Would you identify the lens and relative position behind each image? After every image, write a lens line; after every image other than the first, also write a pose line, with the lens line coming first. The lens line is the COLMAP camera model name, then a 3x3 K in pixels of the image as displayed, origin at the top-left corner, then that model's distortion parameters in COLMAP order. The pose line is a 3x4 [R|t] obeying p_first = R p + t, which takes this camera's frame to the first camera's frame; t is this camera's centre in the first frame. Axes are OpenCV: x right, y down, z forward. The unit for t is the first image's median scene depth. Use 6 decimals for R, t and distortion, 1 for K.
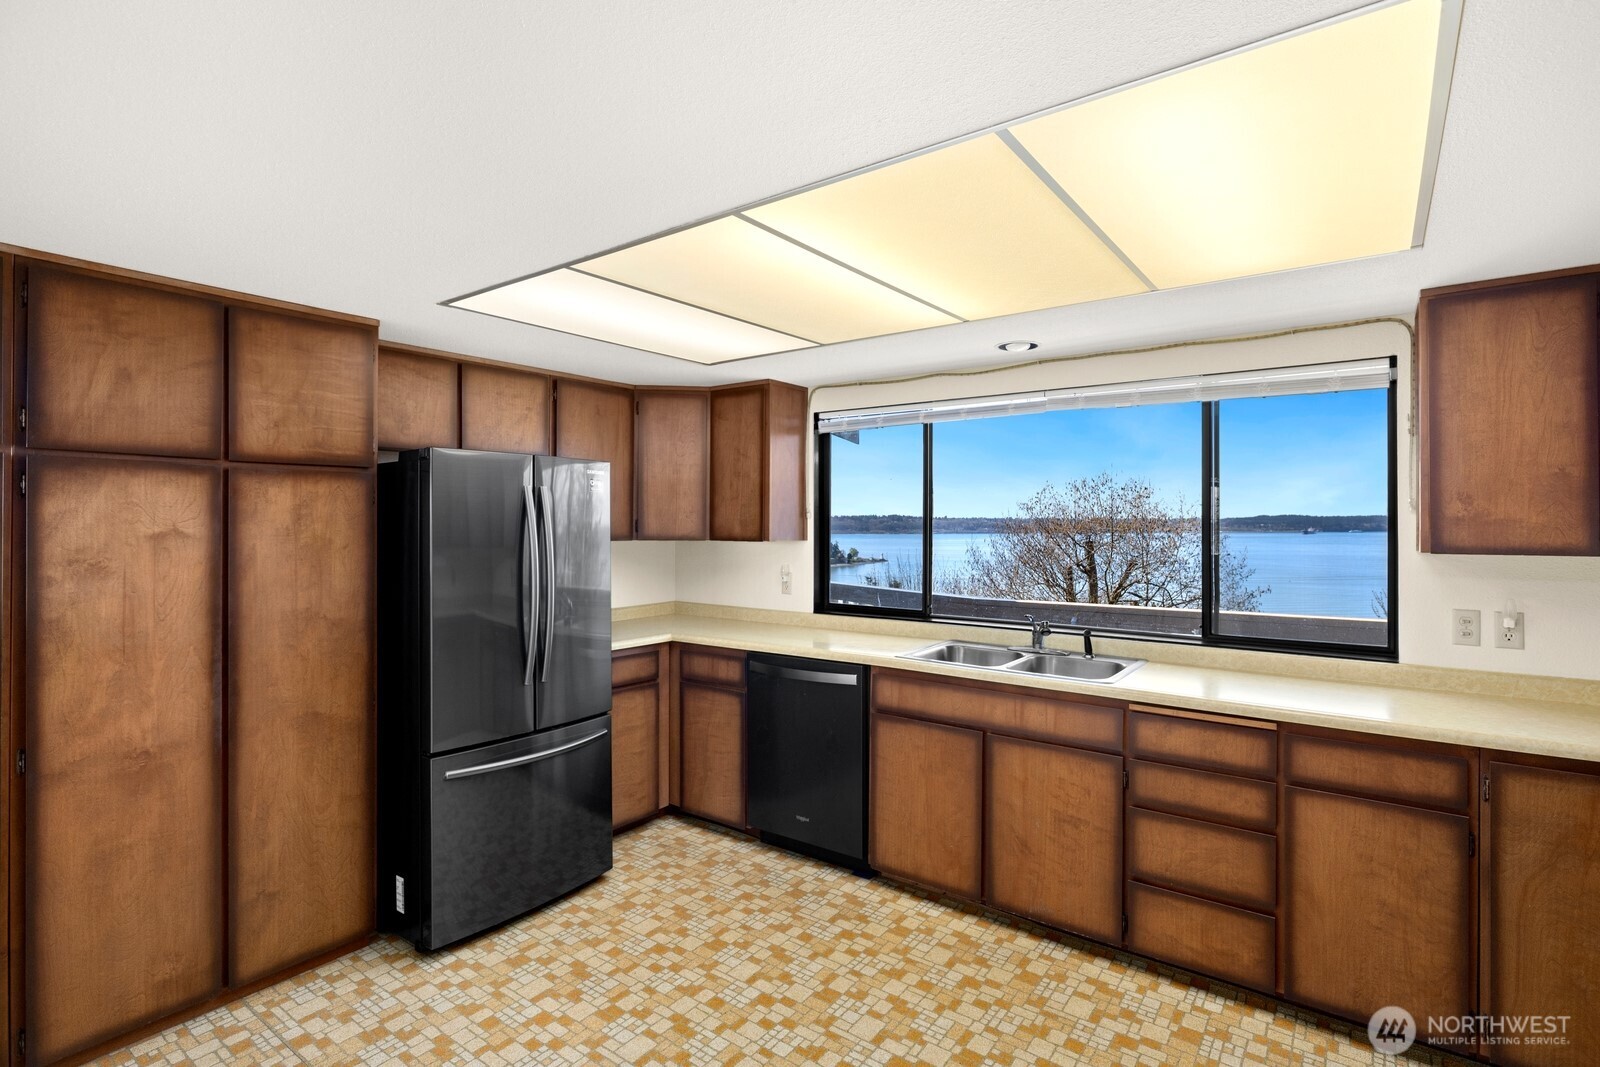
lens RADIAL K [[780.6, 0, 798.9], [0, 780.6, 525.0], [0, 0, 1]] dist [0.004293, 0.000626]
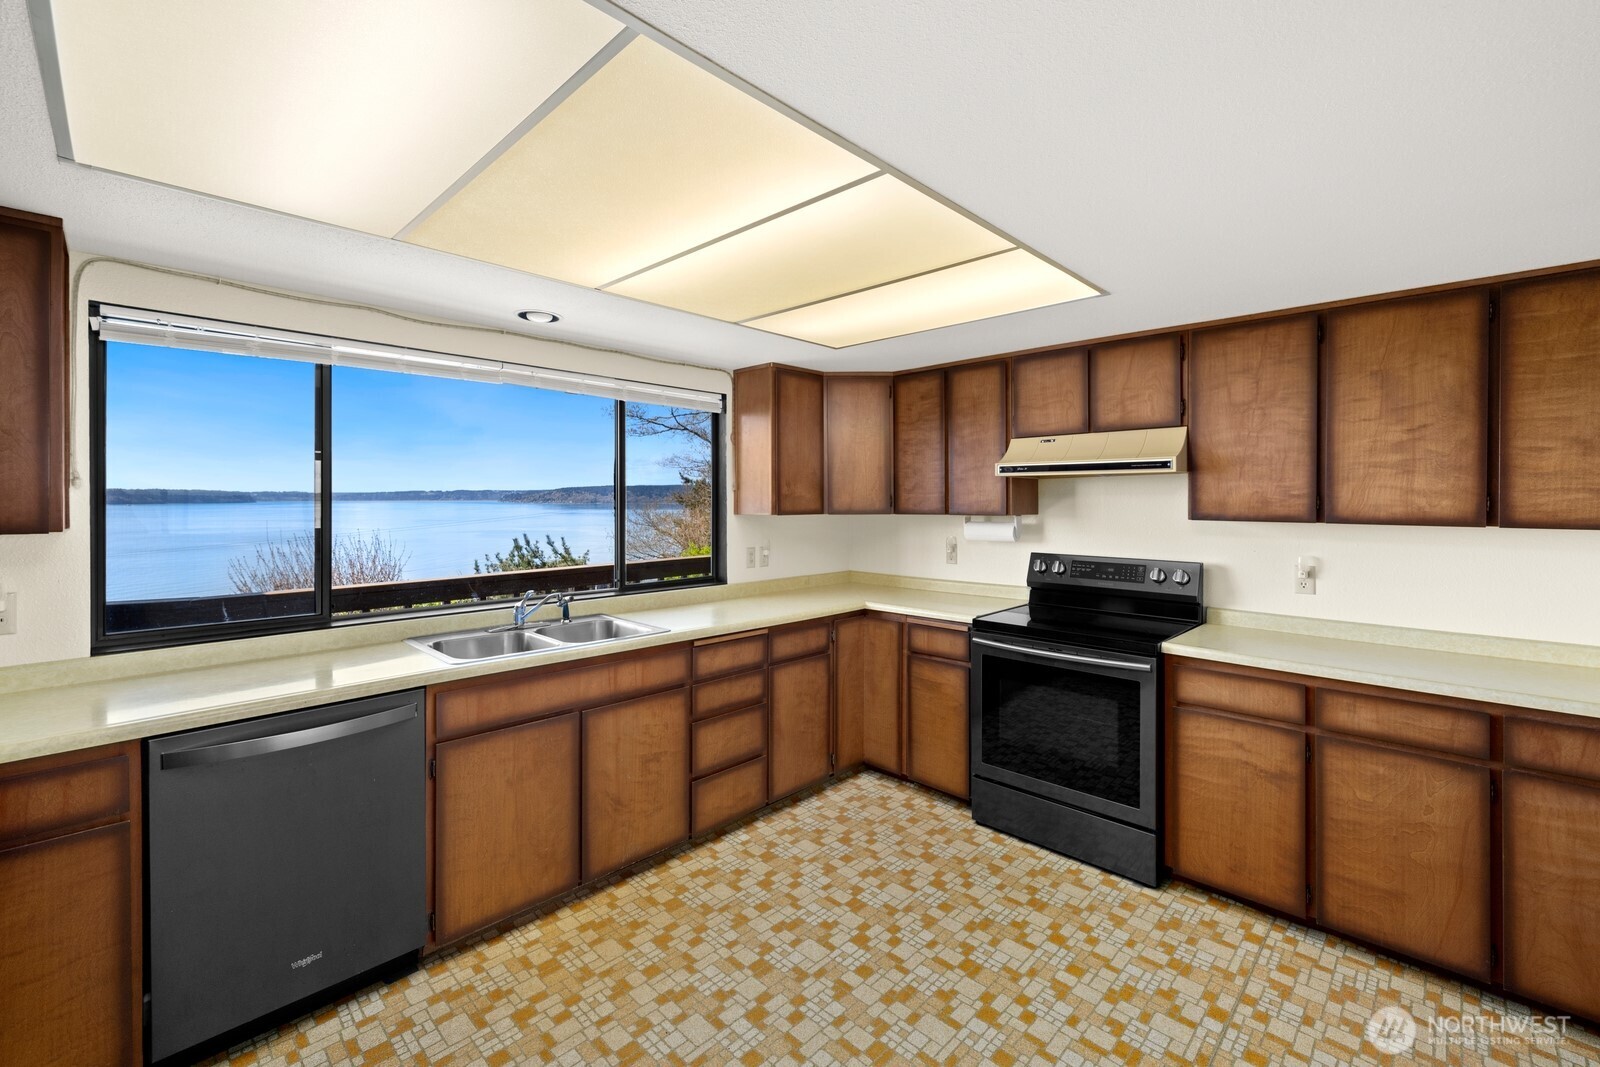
lens RADIAL K [[675.7, 0, 797.9], [0, 675.7, 518.9], [0, 0, 1]] dist [-0.000181, 0.000256]
pose [[0.134170, -0.025547, 0.990629, -0.591411], [0.000145, 0.999668, 0.025761, 0.005328], [-0.990958, -0.003313, 0.134129, 0.664134]]
